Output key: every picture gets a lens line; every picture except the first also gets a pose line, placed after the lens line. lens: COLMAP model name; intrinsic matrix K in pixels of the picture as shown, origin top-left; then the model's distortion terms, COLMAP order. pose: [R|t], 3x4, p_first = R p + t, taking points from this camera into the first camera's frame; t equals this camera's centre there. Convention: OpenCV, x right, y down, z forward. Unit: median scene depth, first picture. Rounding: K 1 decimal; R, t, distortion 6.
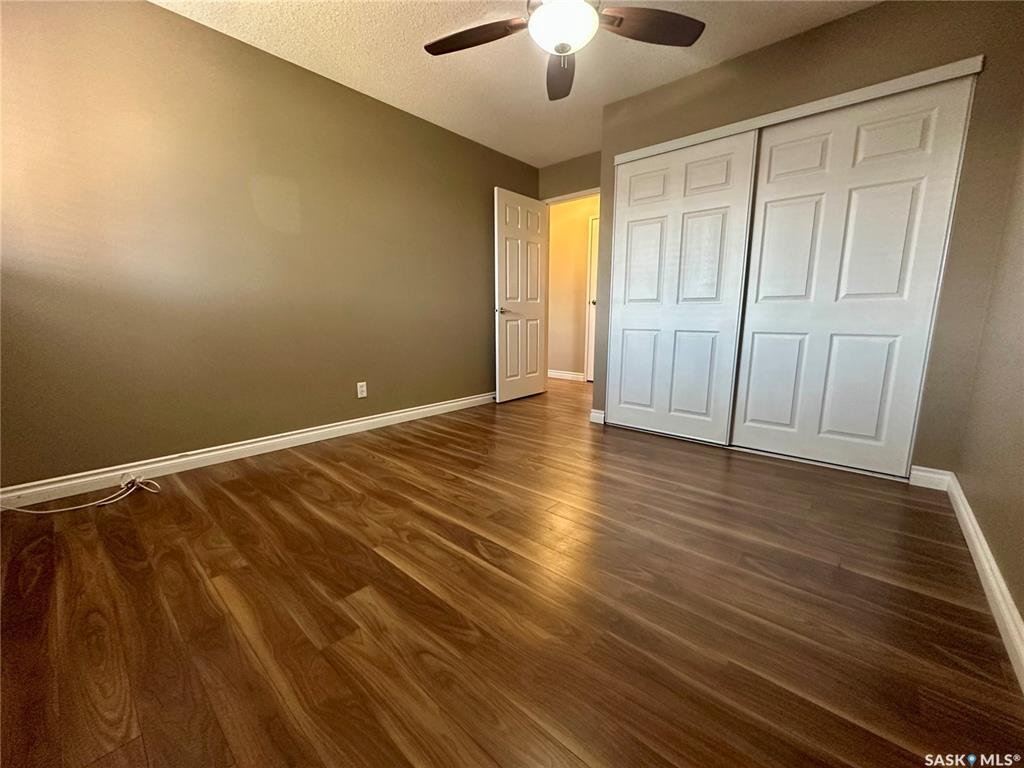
lens RADIAL K [[410.7, 0, 515.9], [0, 410.7, 381.9], [0, 0, 1]] dist [-0.000250, -0.000029]
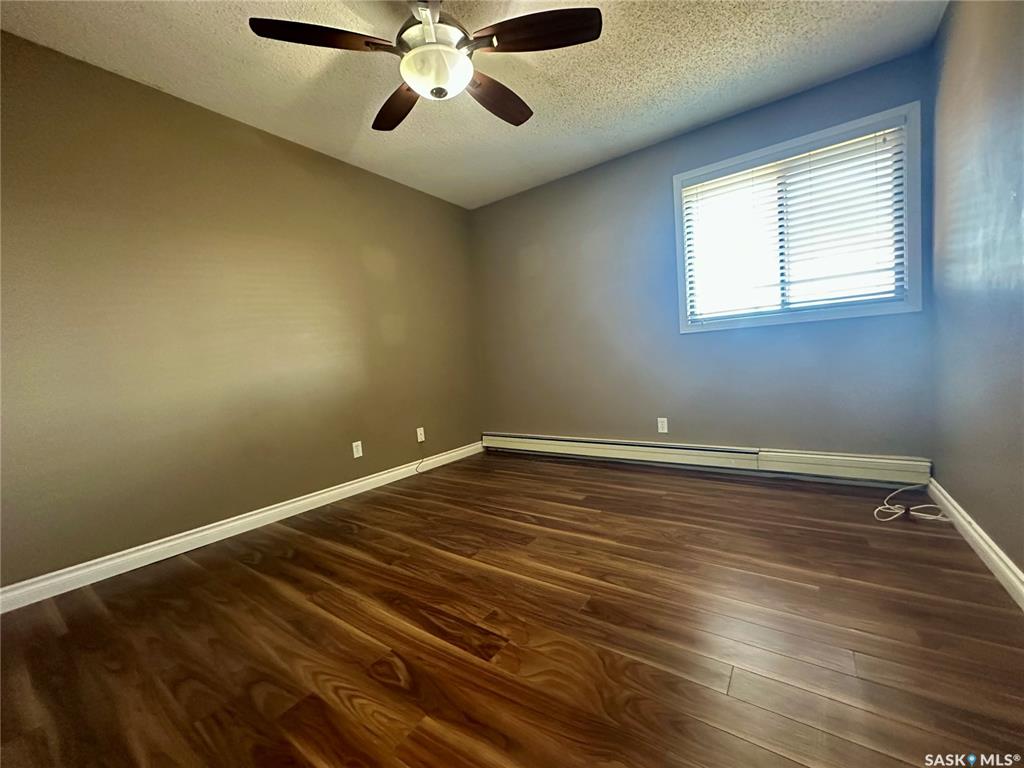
lens RADIAL K [[410.7, 0, 515.9], [0, 410.7, 381.9], [0, 0, 1]] dist [-0.000250, -0.000029]
pose [[-0.992667, 0.065868, -0.101363, 0.073699], [0.041824, 0.973863, 0.223254, -0.334589], [0.113419, 0.217377, -0.969476, 1.917211]]
